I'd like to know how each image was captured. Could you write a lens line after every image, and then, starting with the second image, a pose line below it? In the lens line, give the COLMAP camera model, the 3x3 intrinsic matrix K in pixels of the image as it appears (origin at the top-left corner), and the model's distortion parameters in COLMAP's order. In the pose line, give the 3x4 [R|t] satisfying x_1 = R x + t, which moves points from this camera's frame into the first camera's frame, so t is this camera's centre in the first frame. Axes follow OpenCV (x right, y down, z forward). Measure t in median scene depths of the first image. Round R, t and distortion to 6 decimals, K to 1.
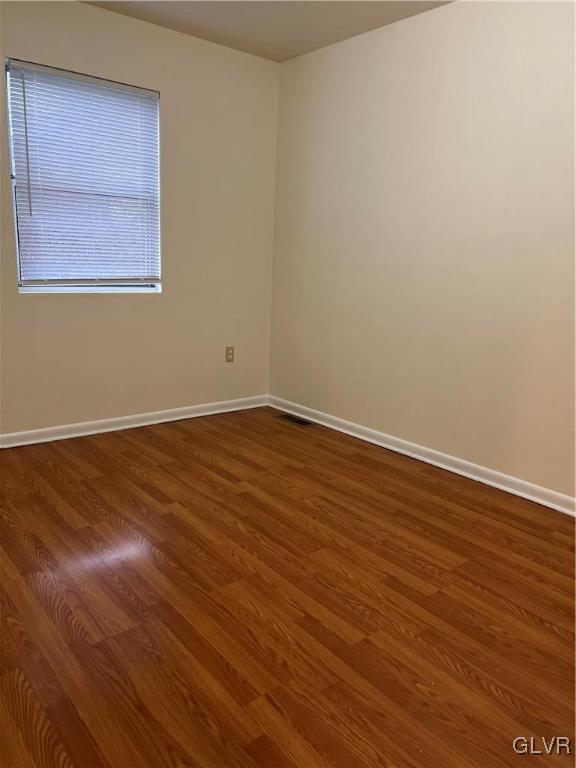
lens RADIAL K [[577.8, 0, 288.0], [0, 577.8, 384.0], [0, 0, 1]] dist [0.061069, -0.075485]
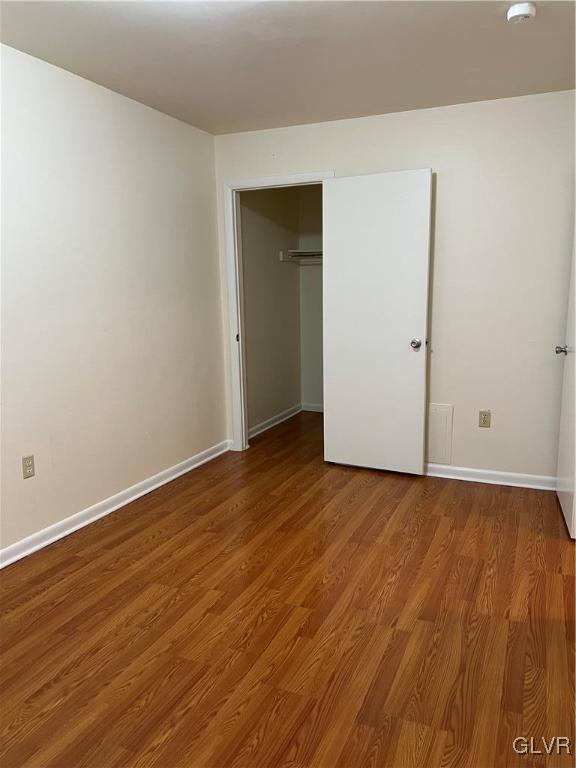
lens RADIAL K [[581.9, 0, 289.6], [0, 581.9, 389.8], [0, 0, 1]] dist [0.069621, -0.084356]
pose [[-0.459402, -0.190608, 0.867536, -0.800600], [0.188605, 0.933498, 0.304976, -0.382763], [-0.867973, 0.303728, -0.392901, 1.200330]]
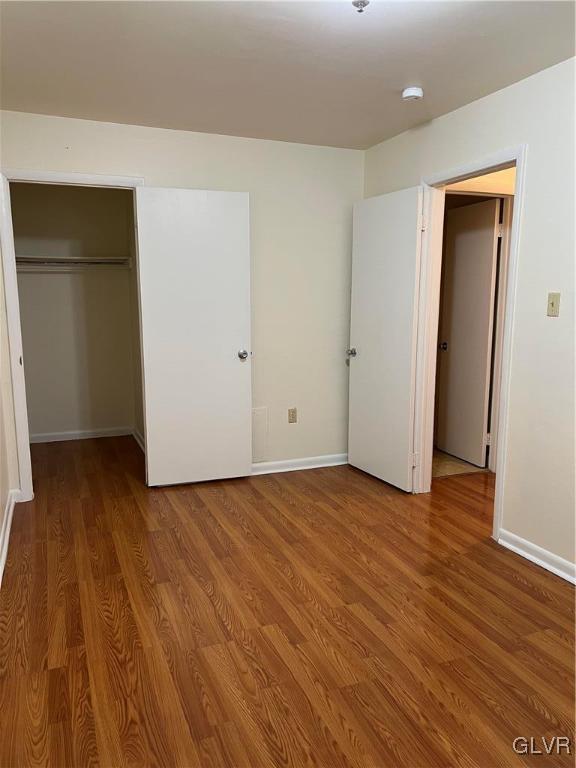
lens RADIAL K [[578.6, 0, 292.3], [0, 578.6, 387.3], [0, 0, 1]] dist [0.058471, -0.067952]
pose [[-0.956489, -0.089414, 0.277728, -0.072135], [0.021393, 0.927829, 0.372392, -0.498604], [-0.290981, 0.362131, -0.885546, 1.799272]]
